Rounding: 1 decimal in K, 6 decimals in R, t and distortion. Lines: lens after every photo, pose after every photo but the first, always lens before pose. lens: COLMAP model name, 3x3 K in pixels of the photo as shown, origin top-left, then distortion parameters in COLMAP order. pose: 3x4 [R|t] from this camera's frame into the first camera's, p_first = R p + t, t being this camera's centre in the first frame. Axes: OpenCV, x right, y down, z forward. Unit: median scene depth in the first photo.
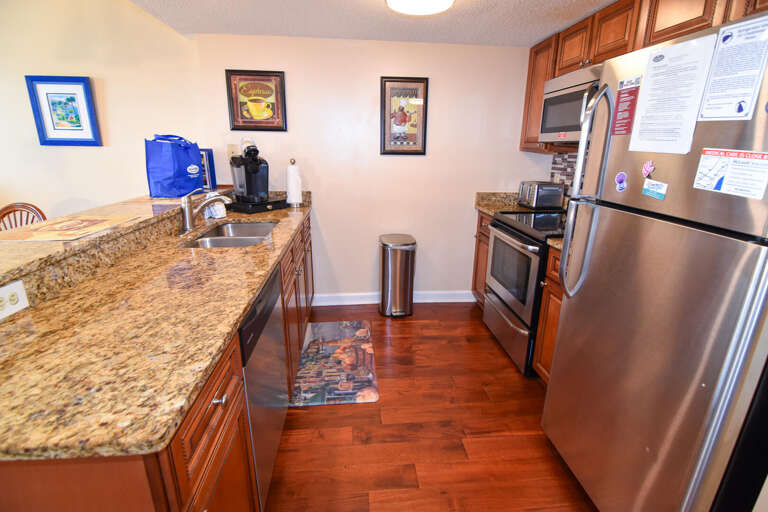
lens RADIAL K [[371.6, 0, 387.9], [0, 371.6, 258.9], [0, 0, 1]] dist [-0.022977, -0.001929]
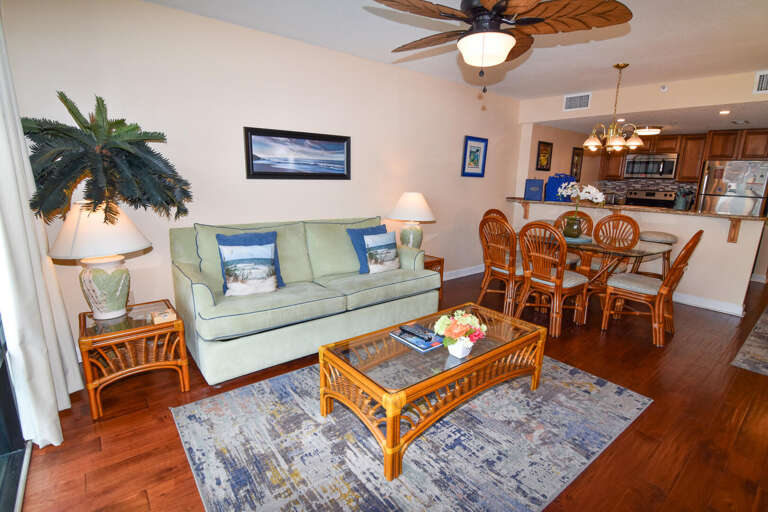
lens RADIAL K [[371.6, 0, 387.9], [0, 371.6, 258.9], [0, 0, 1]] dist [-0.022977, -0.001929]
pose [[0.830323, -0.120877, 0.544015, -2.223302], [0.153721, 0.987999, -0.015095, 0.028112], [-0.535661, 0.096160, 0.838940, -0.190481]]
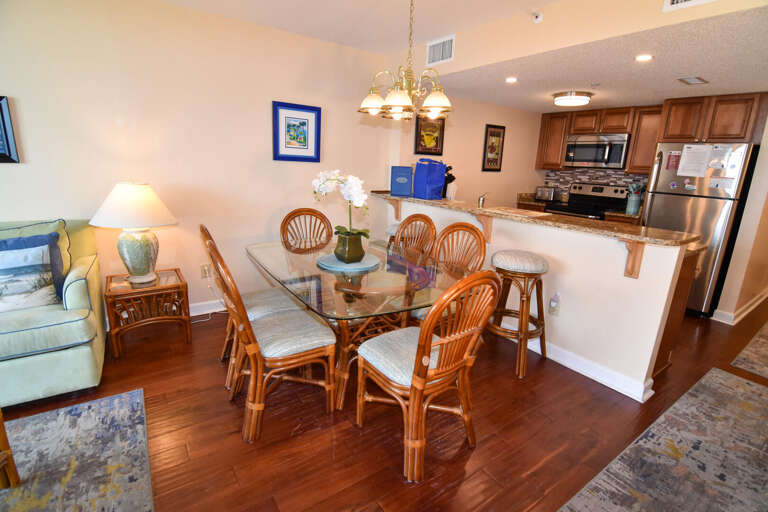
lens RADIAL K [[371.6, 0, 387.9], [0, 371.6, 258.9], [0, 0, 1]] dist [-0.022977, -0.001929]
pose [[0.864622, -0.112003, 0.489779, -1.275231], [0.121996, 0.992463, 0.011595, 0.029617], [-0.487386, 0.049725, 0.871769, -0.193905]]
